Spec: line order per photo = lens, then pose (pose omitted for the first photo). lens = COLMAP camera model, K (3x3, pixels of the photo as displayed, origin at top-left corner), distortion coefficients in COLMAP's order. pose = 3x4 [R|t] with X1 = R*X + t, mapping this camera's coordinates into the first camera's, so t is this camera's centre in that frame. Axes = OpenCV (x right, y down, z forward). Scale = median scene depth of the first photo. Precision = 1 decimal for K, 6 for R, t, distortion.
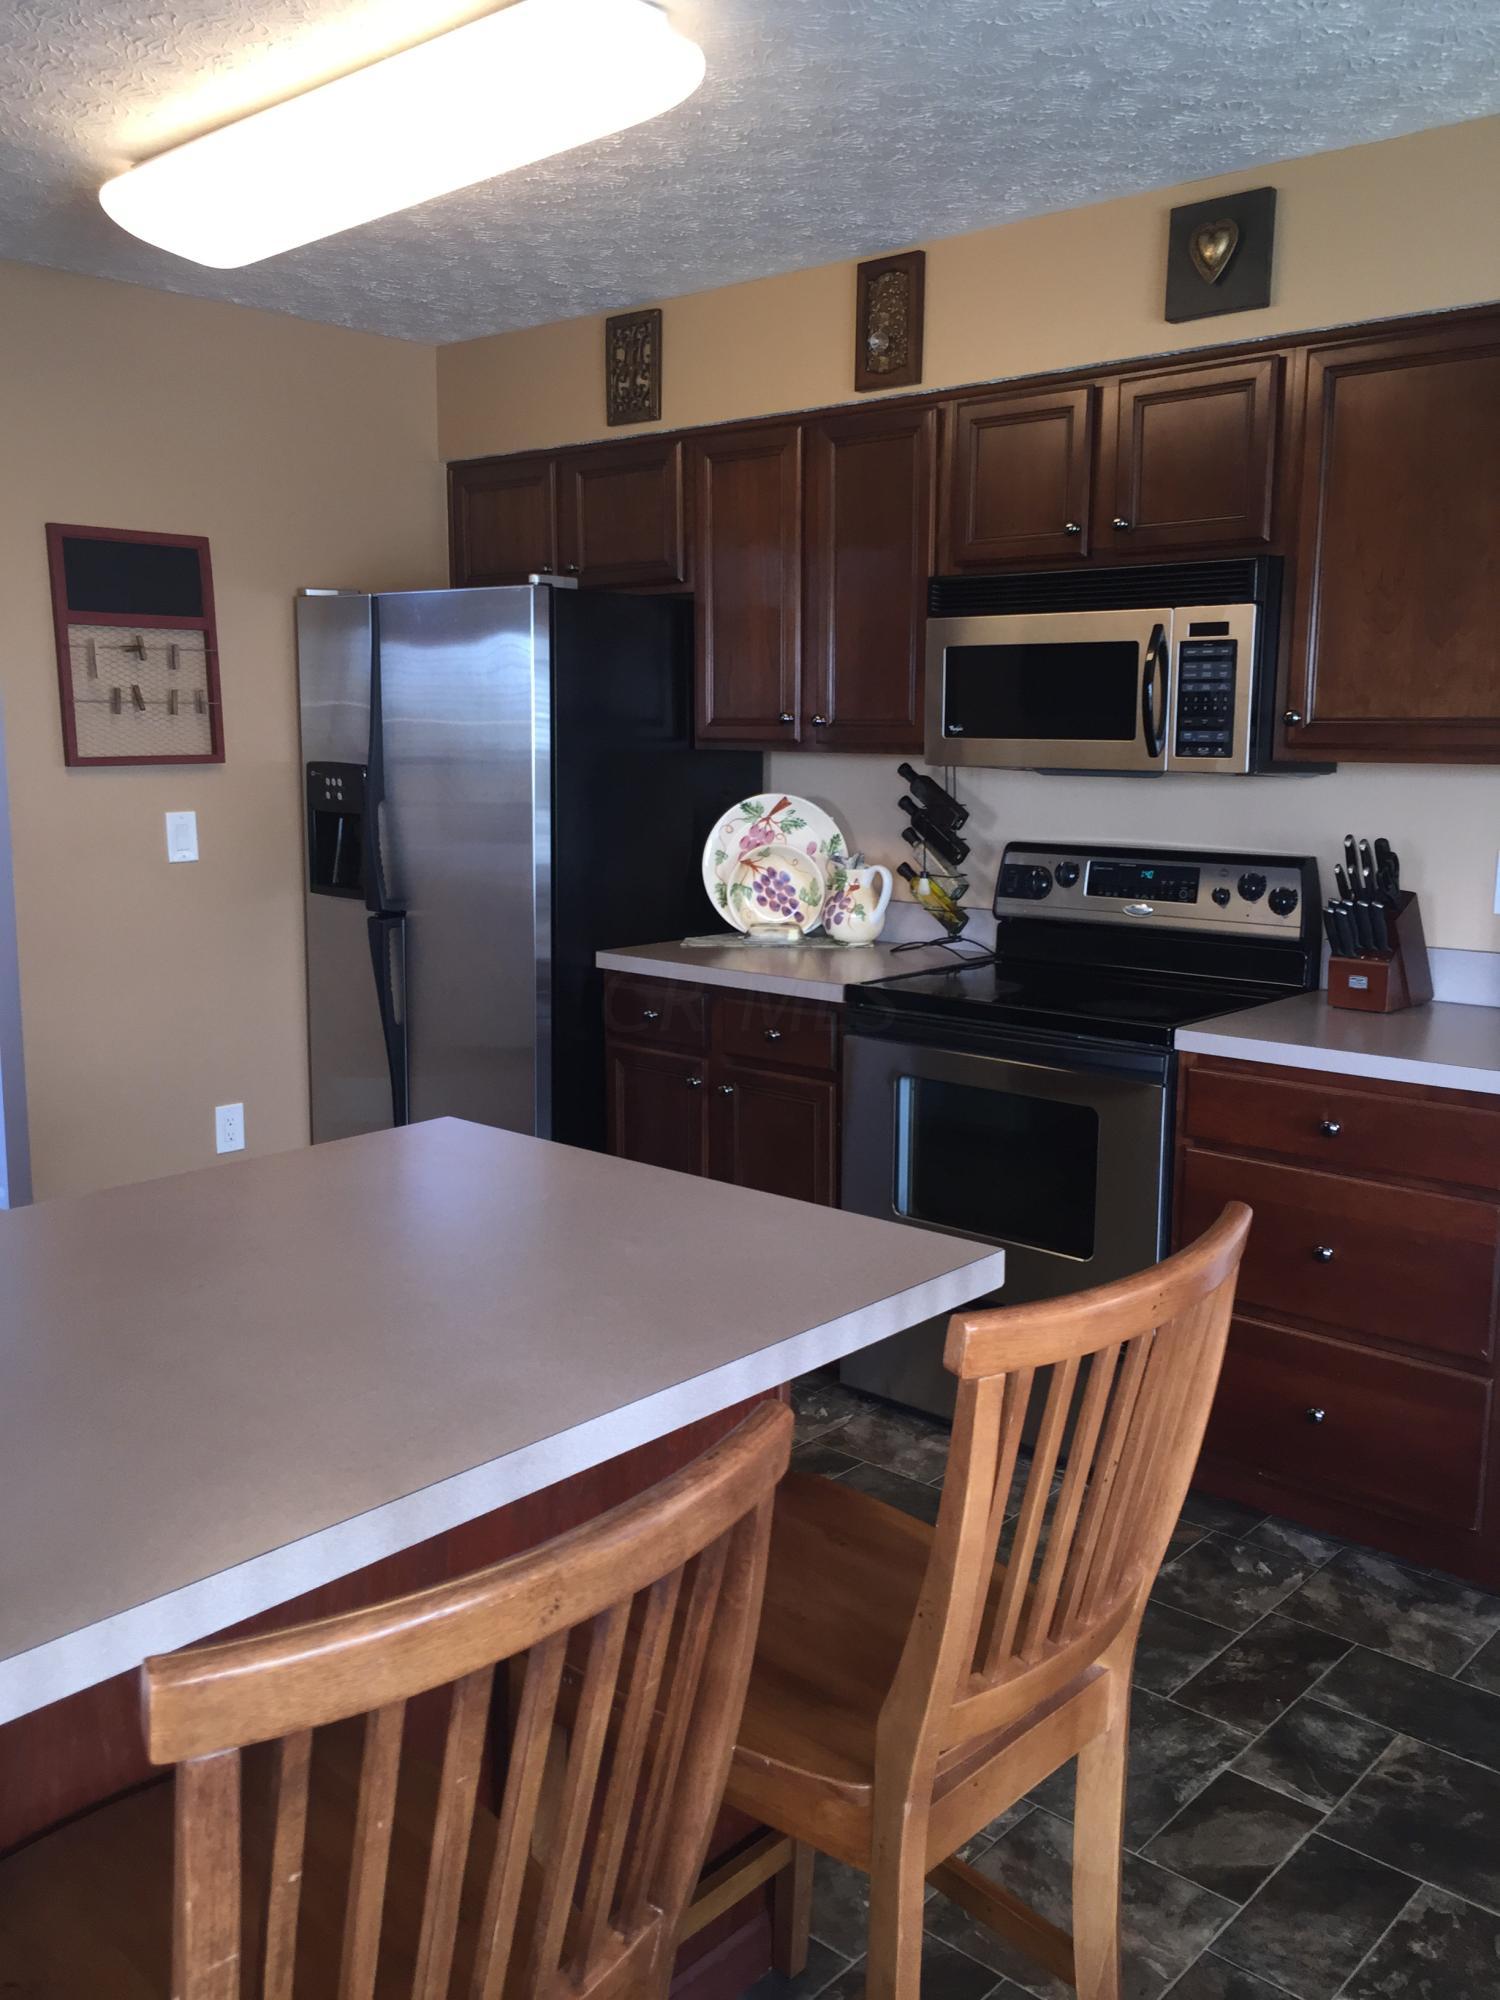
lens RADIAL K [[1706.6, 0, 750.0], [0, 1706.6, 1000.0], [0, 0, 1]] dist [0.007588, 0.004453]
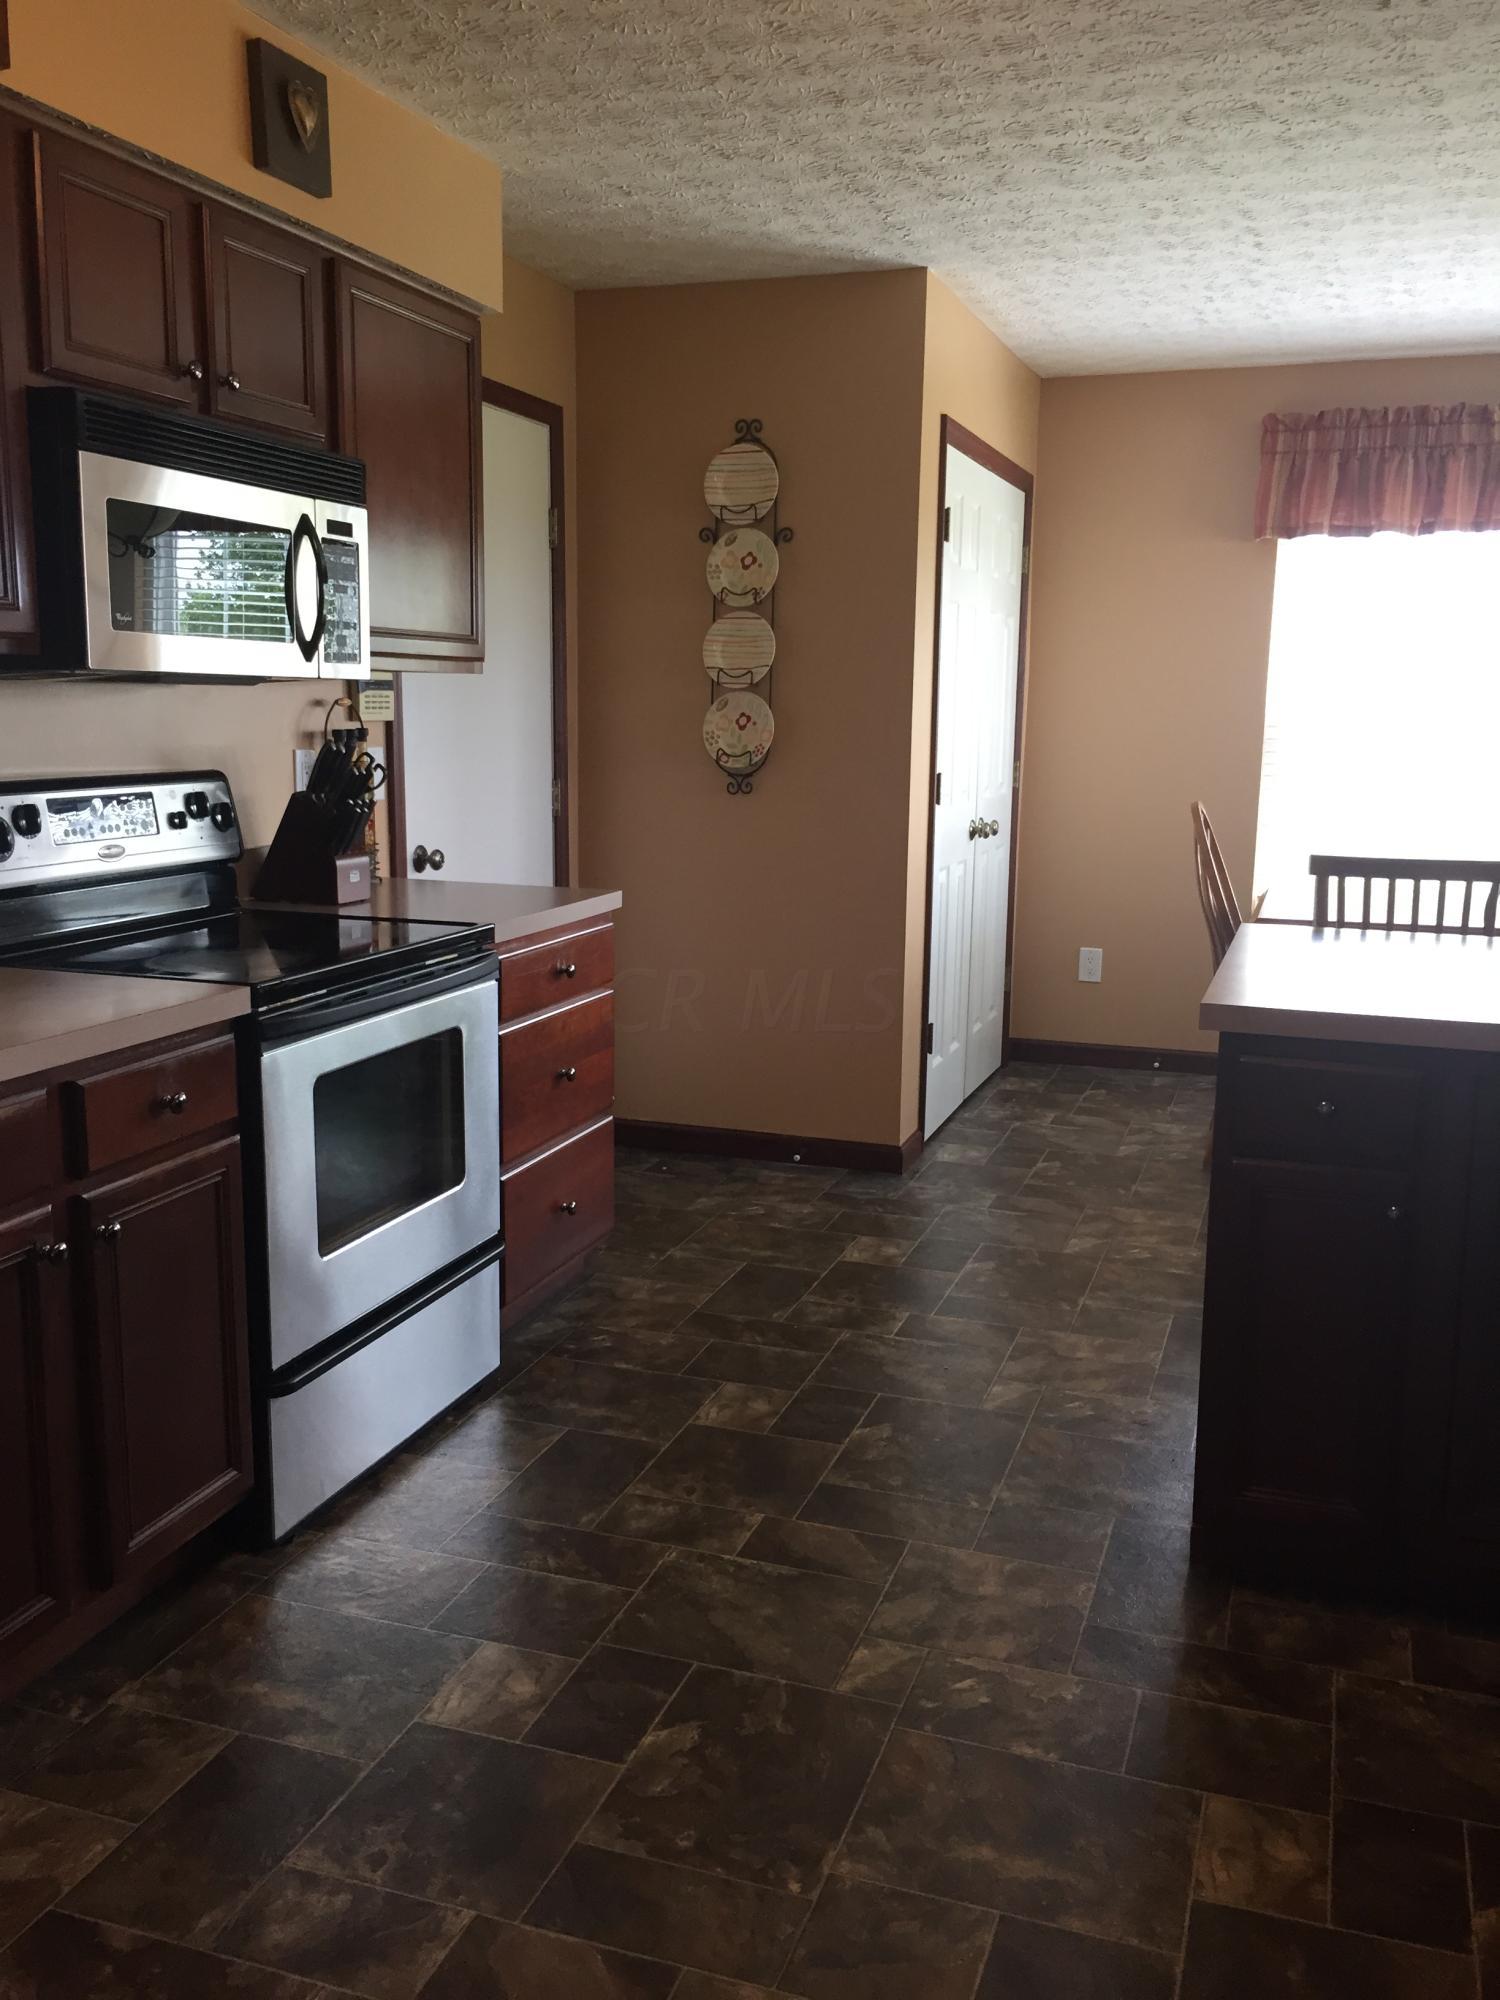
lens RADIAL K [[1706.6, 0, 750.0], [0, 1706.6, 1000.0], [0, 0, 1]] dist [0.007588, 0.004453]
pose [[-0.395839, -0.165635, 0.903259, -0.752318], [0.134012, 0.962650, 0.235255, -0.159691], [-0.908489, 0.214170, -0.358858, 1.215235]]
